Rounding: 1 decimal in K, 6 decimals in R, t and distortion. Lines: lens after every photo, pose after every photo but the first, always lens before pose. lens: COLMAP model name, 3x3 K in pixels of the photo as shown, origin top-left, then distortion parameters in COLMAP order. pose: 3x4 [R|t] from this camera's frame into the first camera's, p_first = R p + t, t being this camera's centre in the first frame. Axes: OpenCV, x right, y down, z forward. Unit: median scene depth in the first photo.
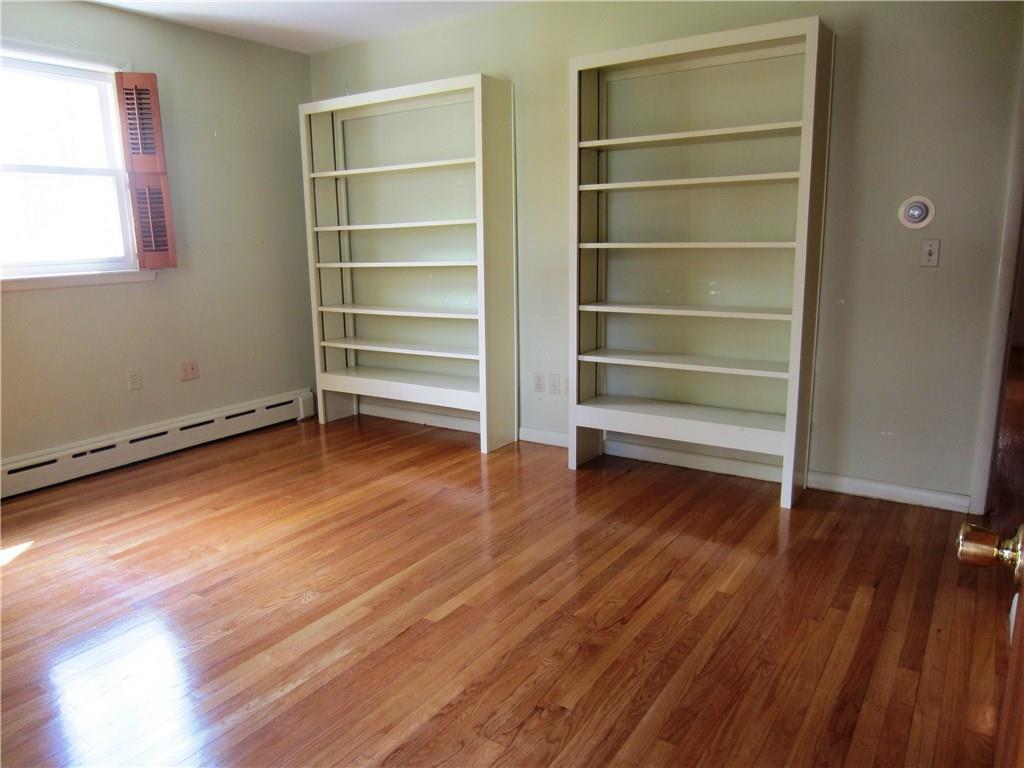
lens RADIAL K [[722.7, 0, 506.2], [0, 722.7, 390.0], [0, 0, 1]] dist [-0.028258, -0.008462]
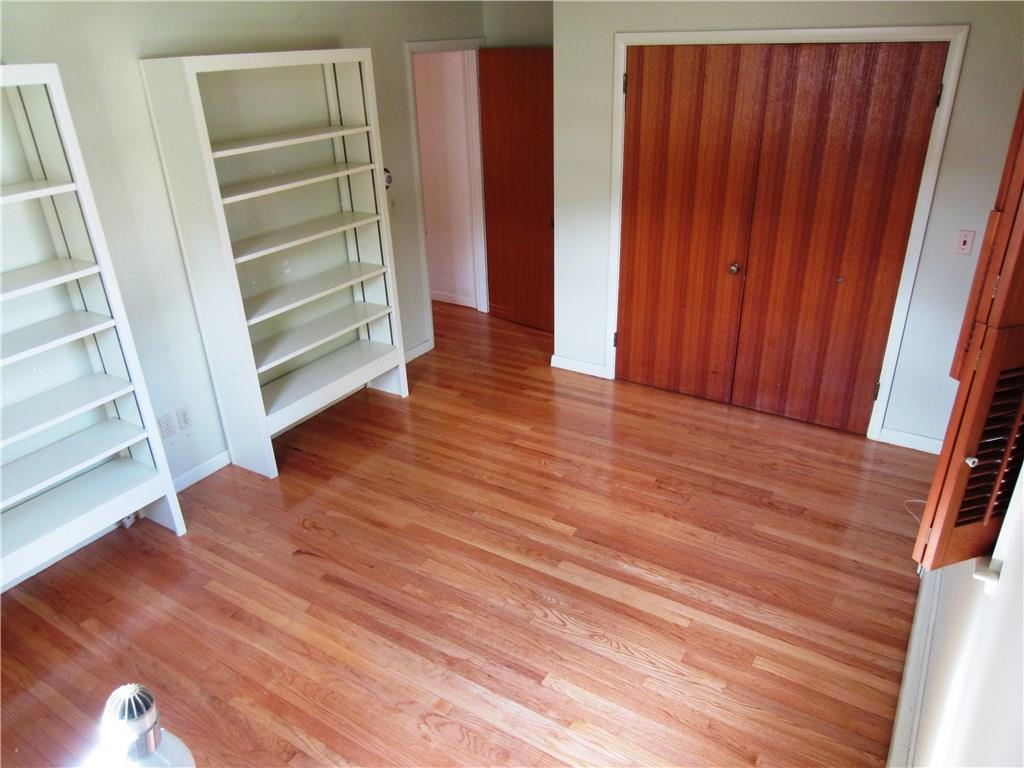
lens RADIAL K [[722.7, 0, 514.9], [0, 722.7, 378.7], [0, 0, 1]] dist [-0.028258, -0.008462]
pose [[-0.032996, -0.403104, 0.914559, -0.966656], [0.237634, 0.885652, 0.398936, -0.410527], [-0.970794, 0.230494, 0.066568, 0.716695]]
